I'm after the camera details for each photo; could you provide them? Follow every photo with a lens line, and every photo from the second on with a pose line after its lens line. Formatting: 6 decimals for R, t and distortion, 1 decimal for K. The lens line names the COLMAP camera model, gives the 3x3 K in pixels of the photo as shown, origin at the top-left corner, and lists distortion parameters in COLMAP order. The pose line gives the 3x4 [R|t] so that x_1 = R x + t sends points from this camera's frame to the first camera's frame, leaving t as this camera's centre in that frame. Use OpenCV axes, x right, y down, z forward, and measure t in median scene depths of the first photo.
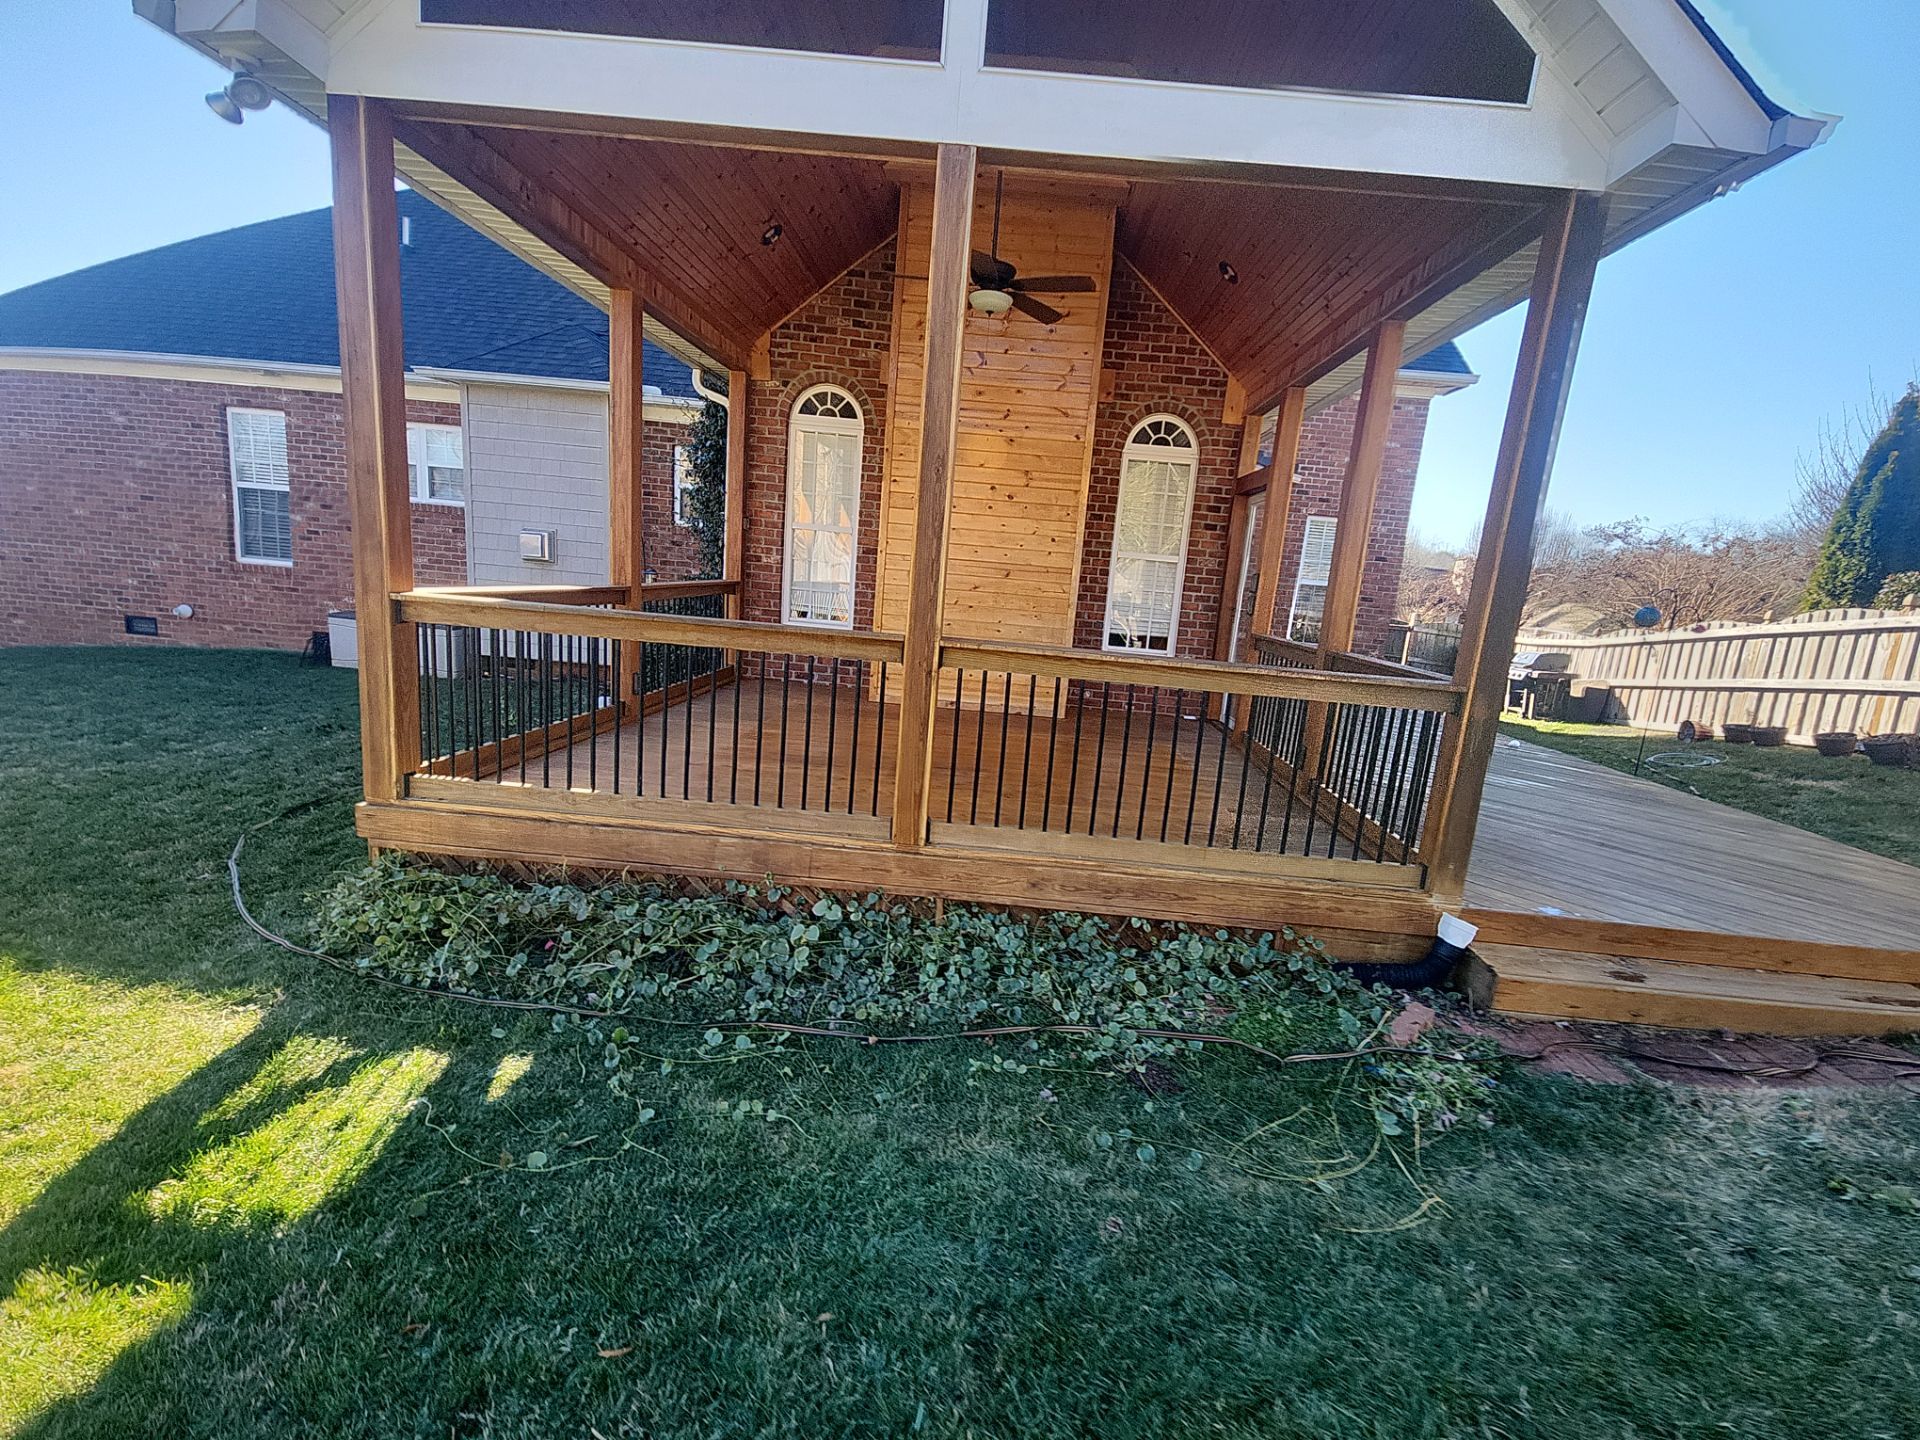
lens RADIAL K [[784.1, 0, 960.0], [0, 784.1, 720.0], [0, 0, 1]] dist [0.019889, -0.006826]
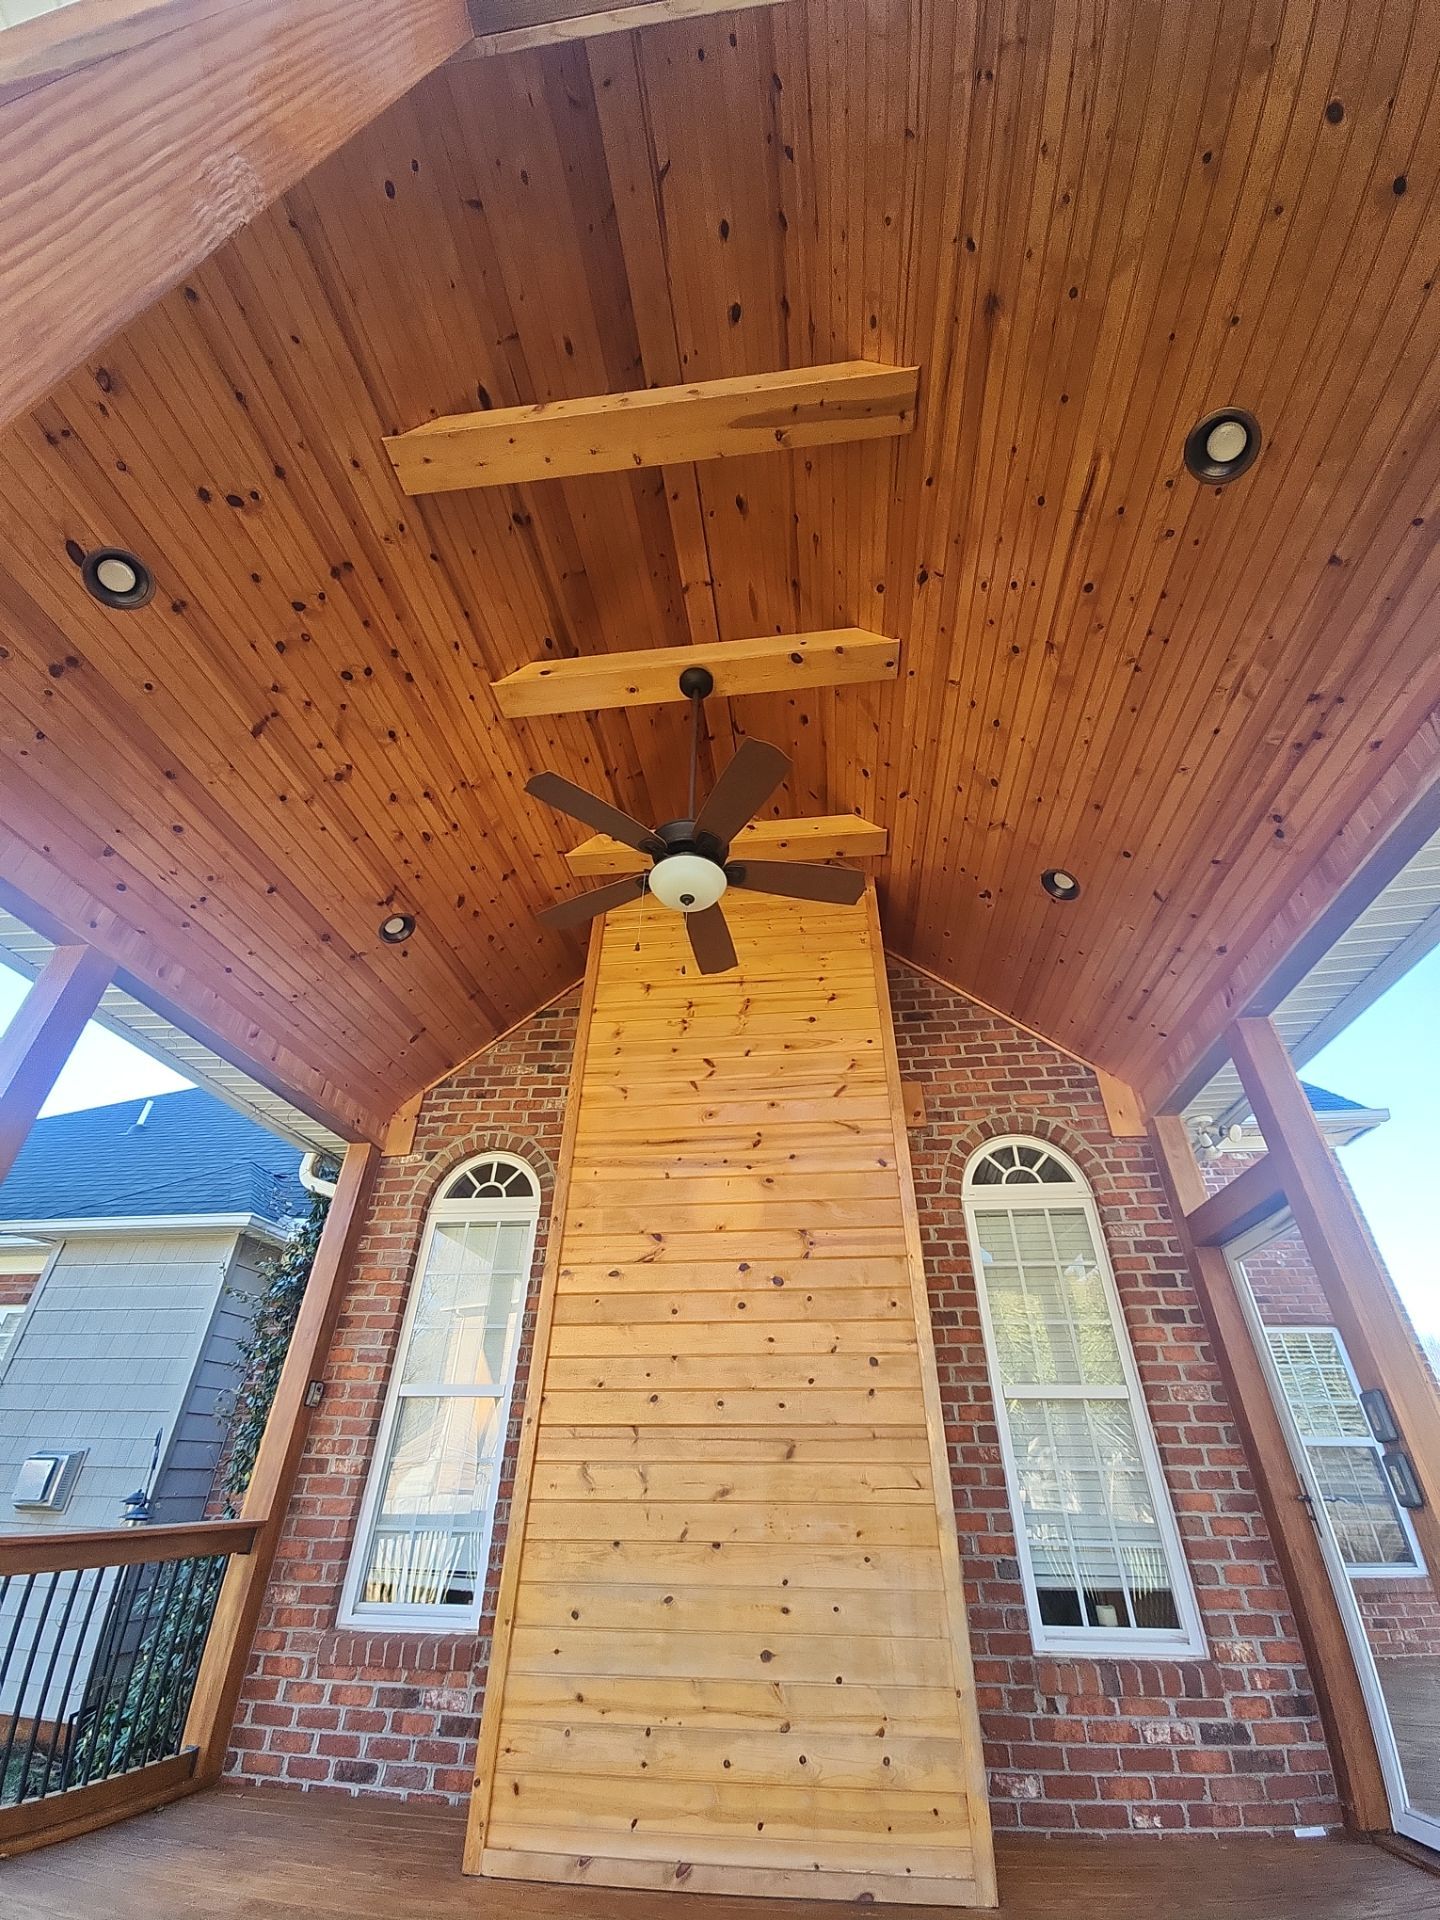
lens RADIAL K [[784.1, 0, 733.6], [0, 784.1, 965.6], [0, 0, 1]] dist [0.019889, -0.006826]
pose [[0.996300, -0.085906, 0.002490, 0.048695], [0.063264, 0.713485, -0.697809, -0.063064], [0.058169, 0.695385, 0.716280, 0.444845]]
